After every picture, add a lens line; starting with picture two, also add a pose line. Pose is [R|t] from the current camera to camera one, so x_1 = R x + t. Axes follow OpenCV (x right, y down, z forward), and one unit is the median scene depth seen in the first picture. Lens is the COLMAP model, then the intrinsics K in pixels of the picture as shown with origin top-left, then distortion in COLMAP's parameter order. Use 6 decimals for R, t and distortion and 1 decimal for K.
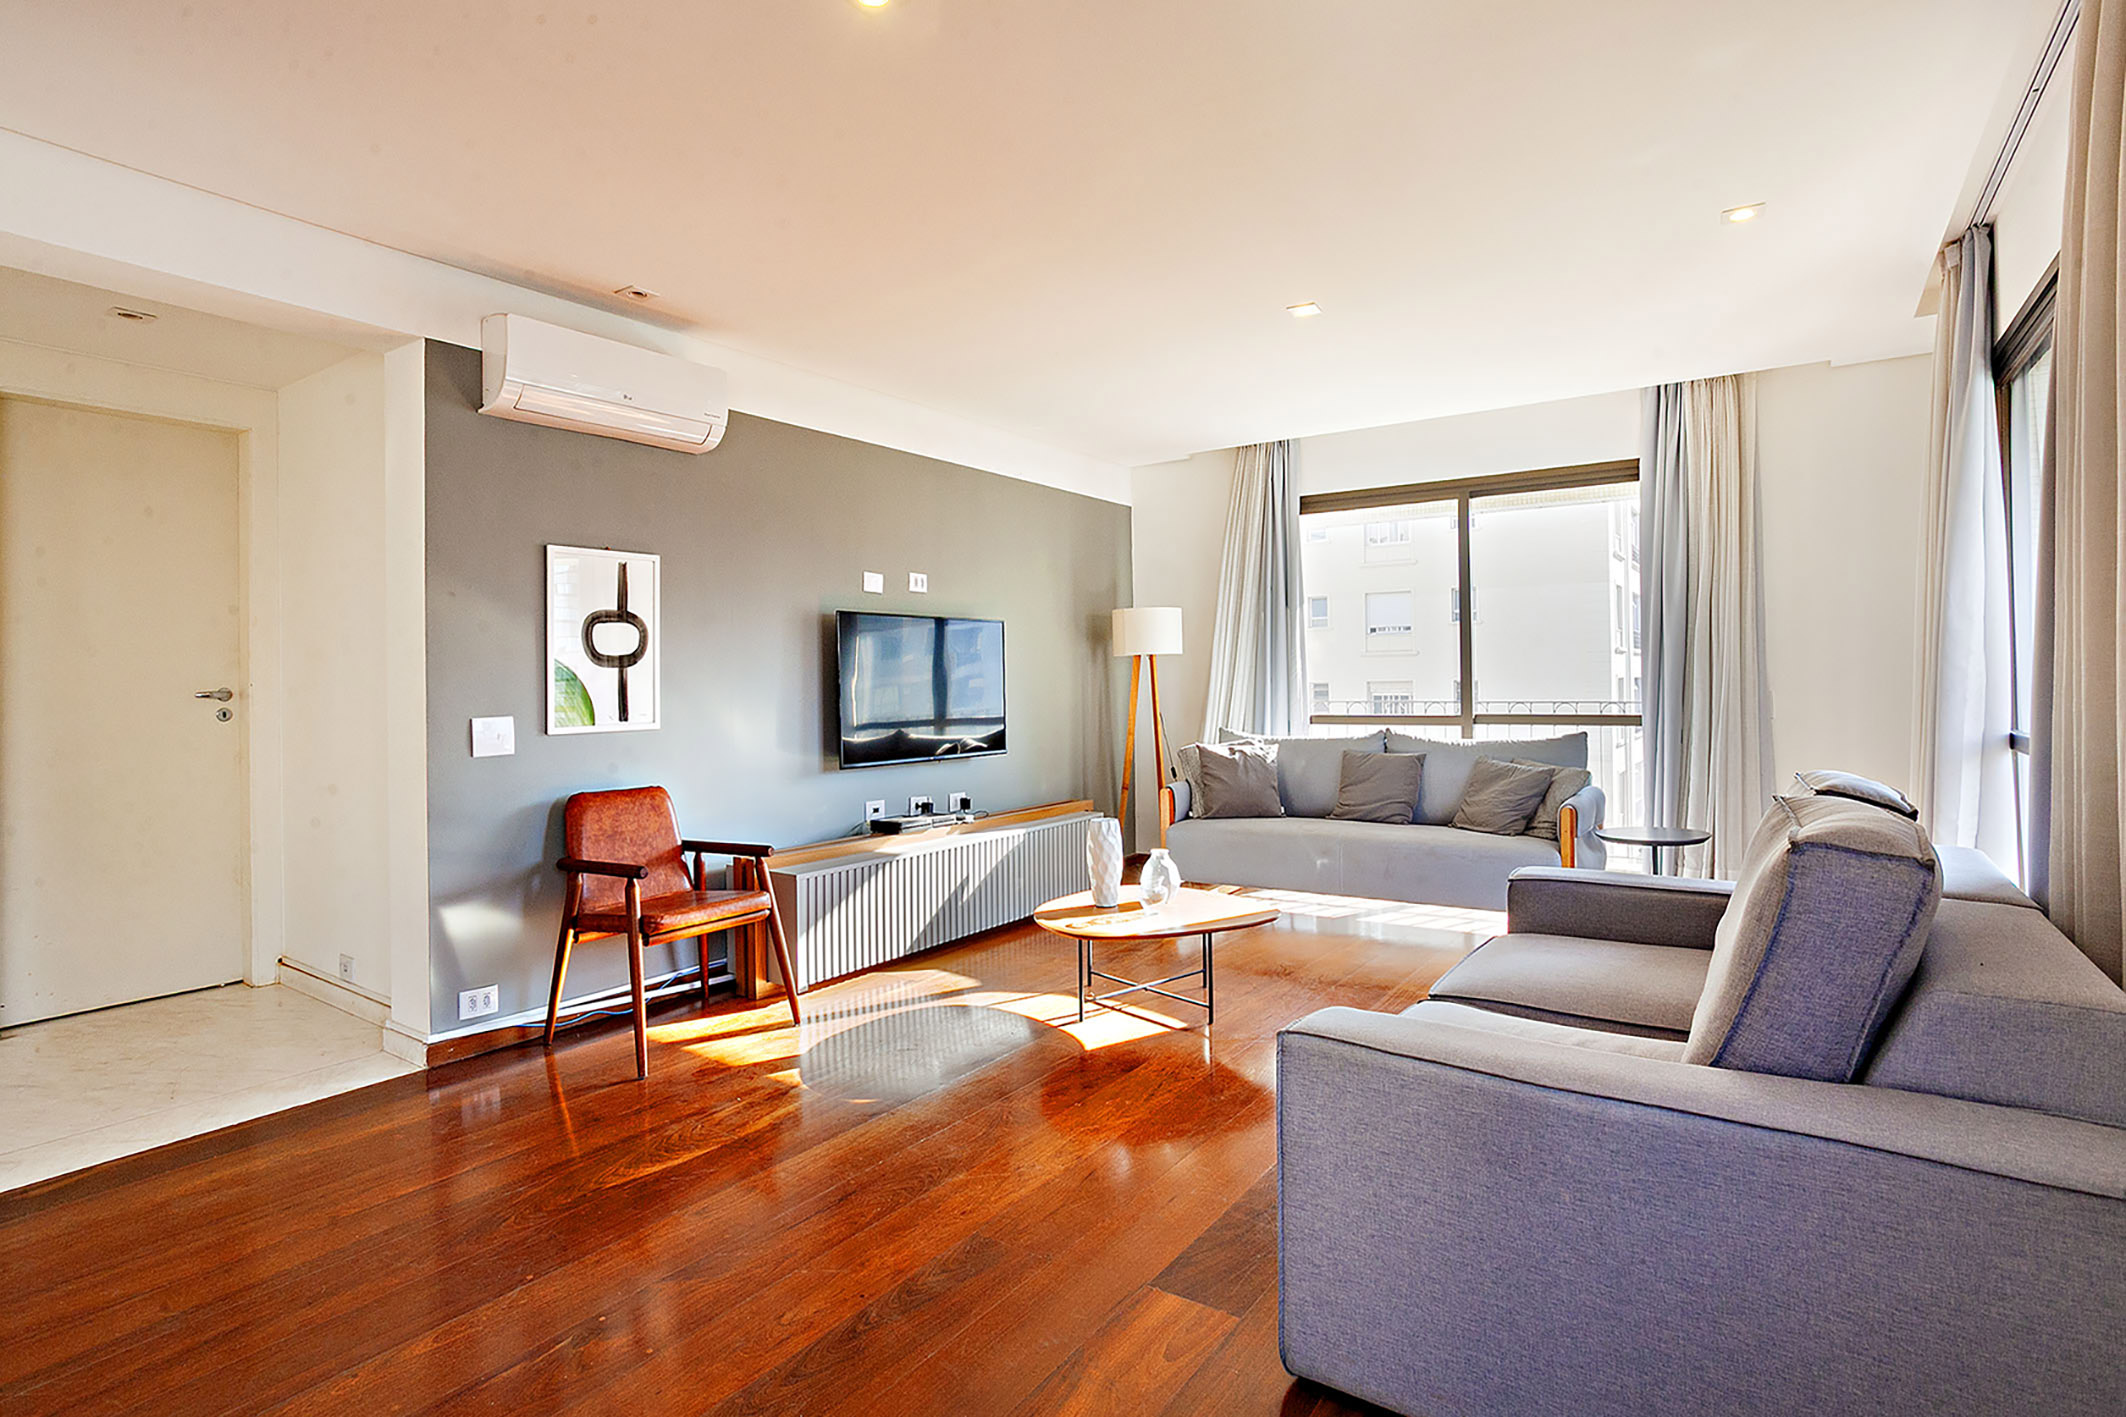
lens RADIAL K [[1032.1, 0, 1062.7], [0, 1032.1, 677.0], [0, 0, 1]] dist [-0.069149, 0.032595]
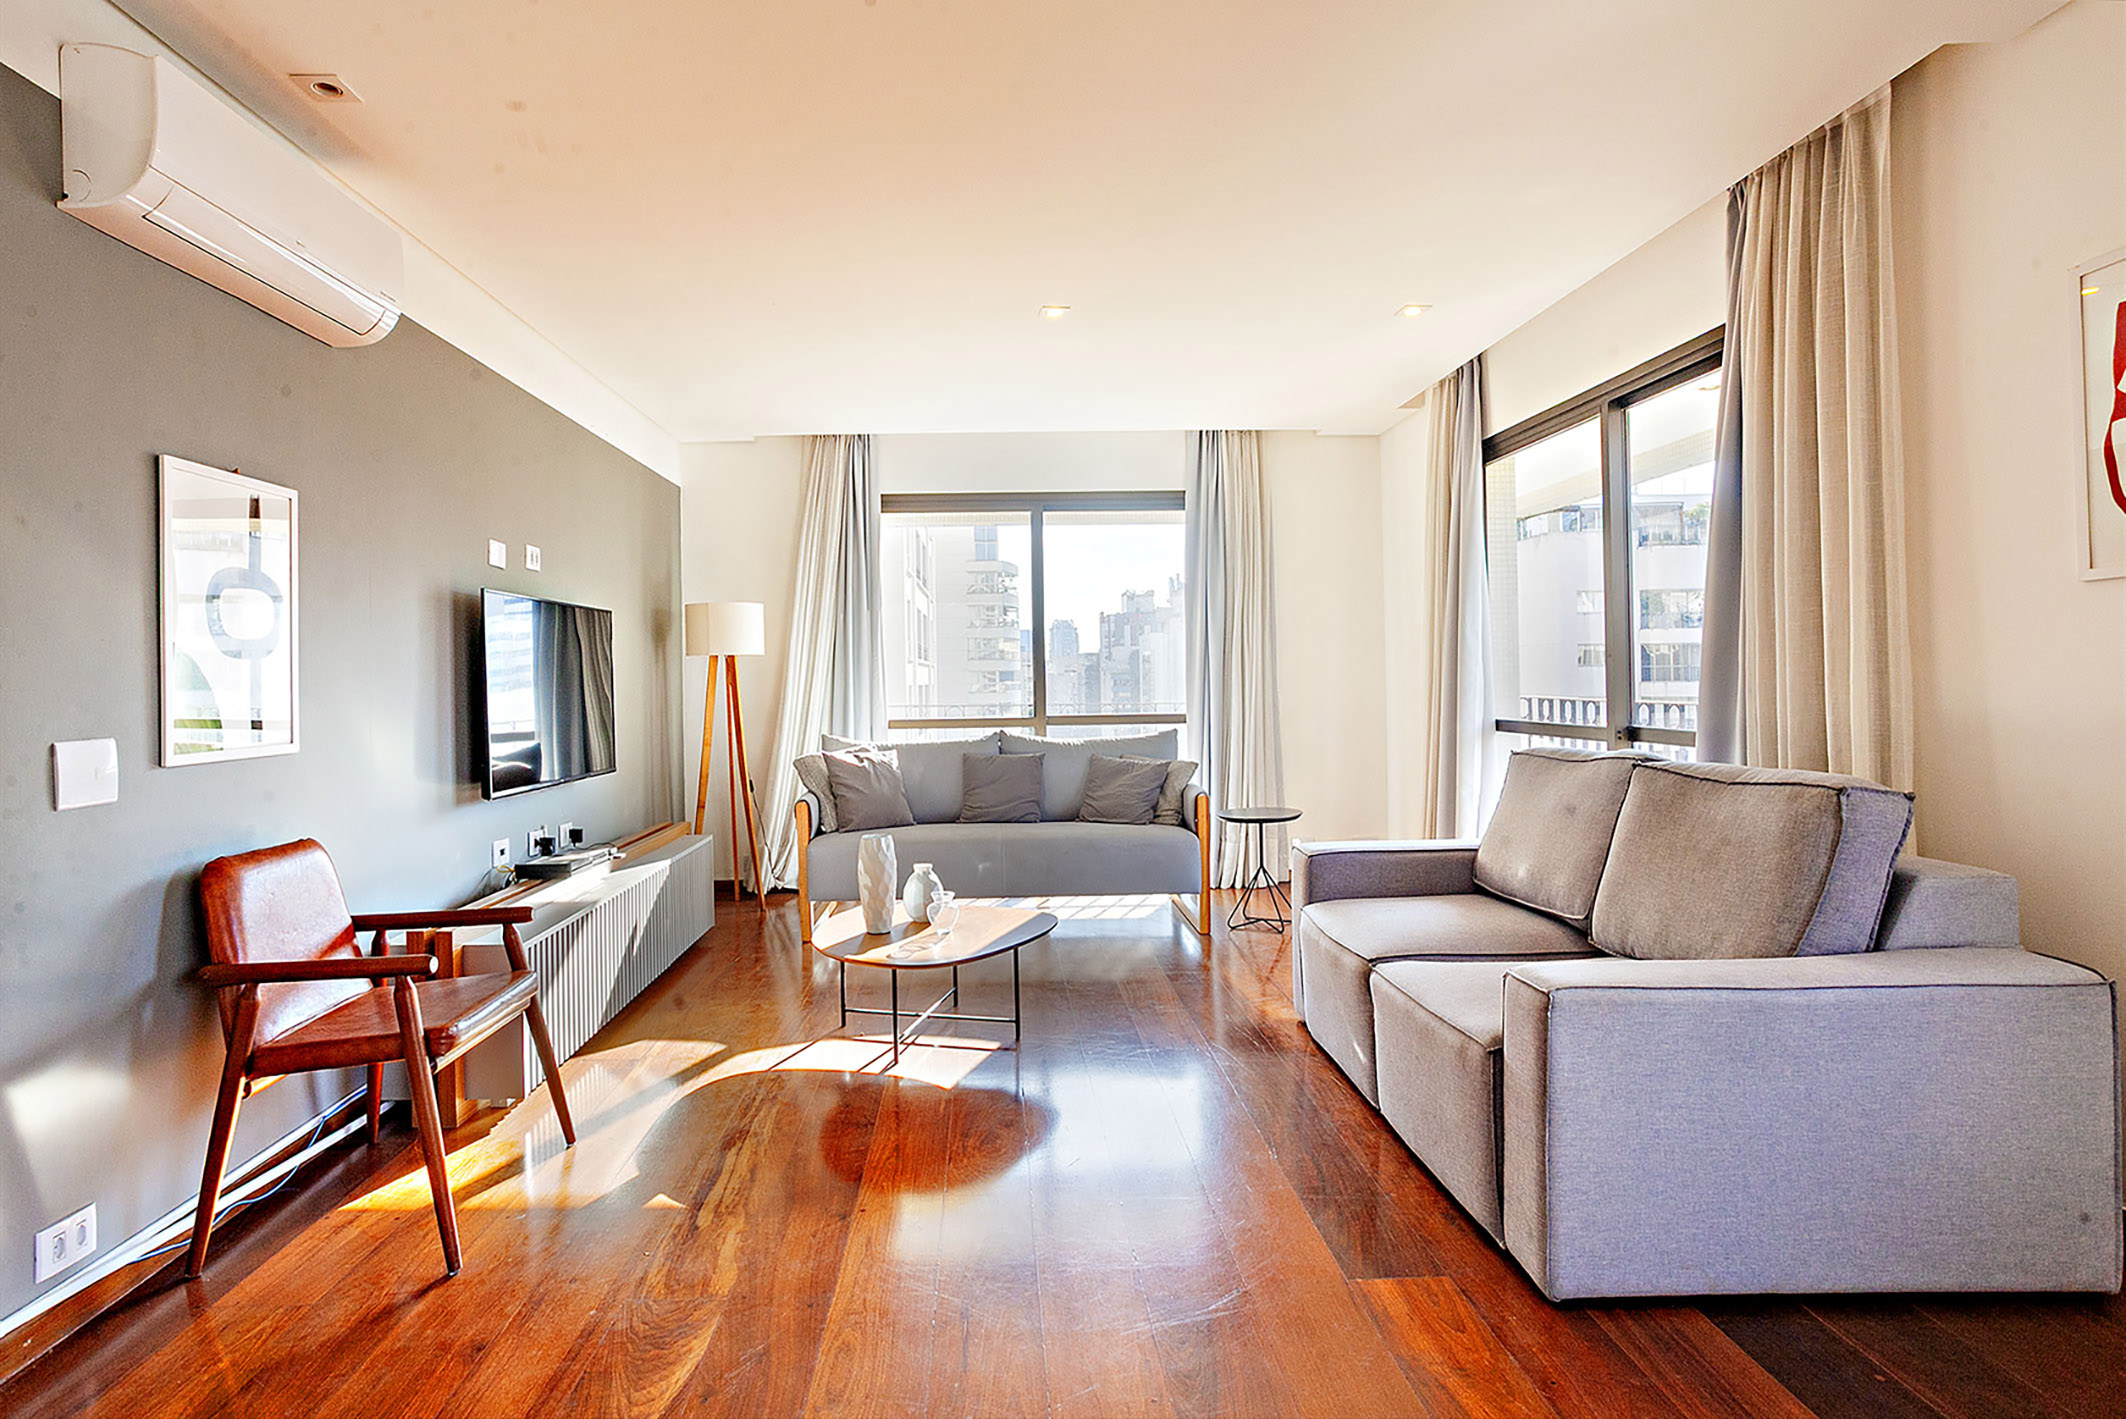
lens RADIAL K [[1056.4, 0, 1061.1], [0, 1056.4, 686.6], [0, 0, 1]] dist [-0.045550, 0.021468]
pose [[0.816282, -0.001143, 0.577653, -0.312985], [-0.000103, 0.999998, 0.002124, 0.005229], [-0.577654, -0.001793, 0.816280, 0.136264]]
